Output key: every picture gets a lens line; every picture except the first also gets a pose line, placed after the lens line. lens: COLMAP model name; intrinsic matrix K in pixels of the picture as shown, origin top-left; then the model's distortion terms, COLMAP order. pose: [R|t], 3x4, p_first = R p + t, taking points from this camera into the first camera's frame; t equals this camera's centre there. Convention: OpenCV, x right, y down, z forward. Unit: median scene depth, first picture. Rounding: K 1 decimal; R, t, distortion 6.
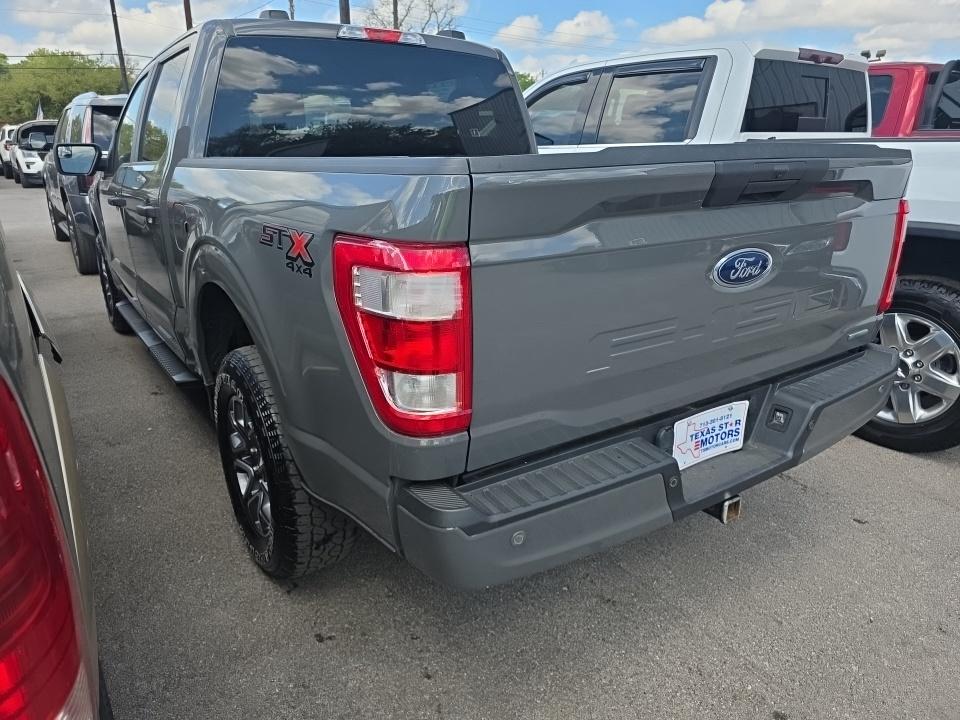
lens RADIAL K [[651.3, 0, 486.1], [0, 651.3, 357.7], [0, 0, 1]] dist [0.066970, -0.063998]
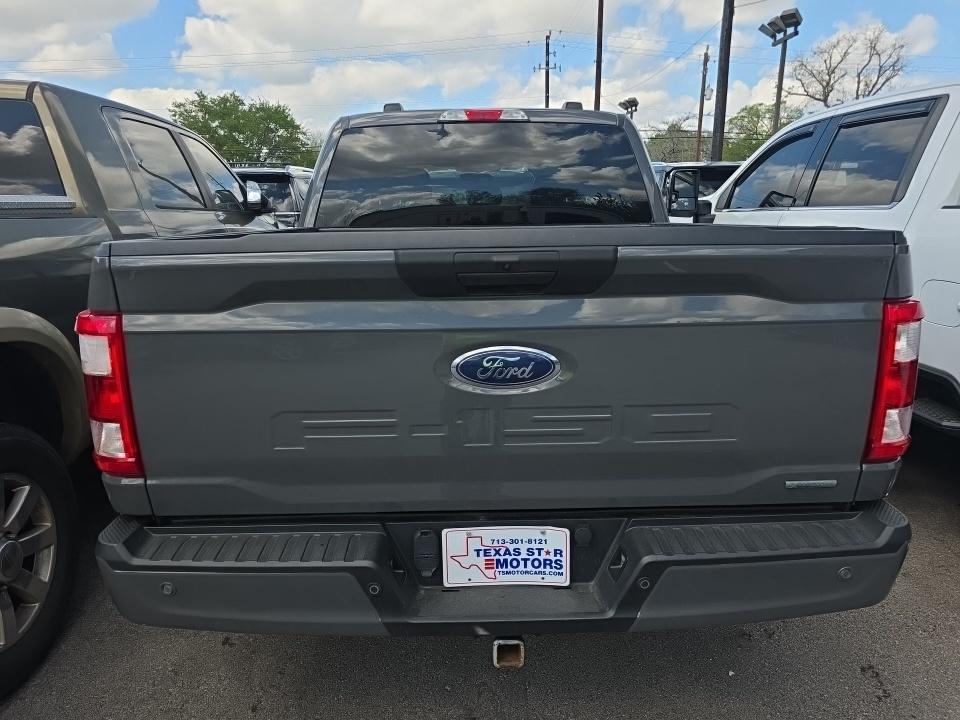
lens RADIAL K [[651.3, 0, 486.1], [0, 651.3, 357.7], [0, 0, 1]] dist [0.066970, -0.063998]
pose [[0.832197, 0.117162, -0.541960, 0.744469], [-0.159281, 0.986738, -0.031267, -0.106218], [0.531109, 0.112344, 0.839822, 0.236228]]
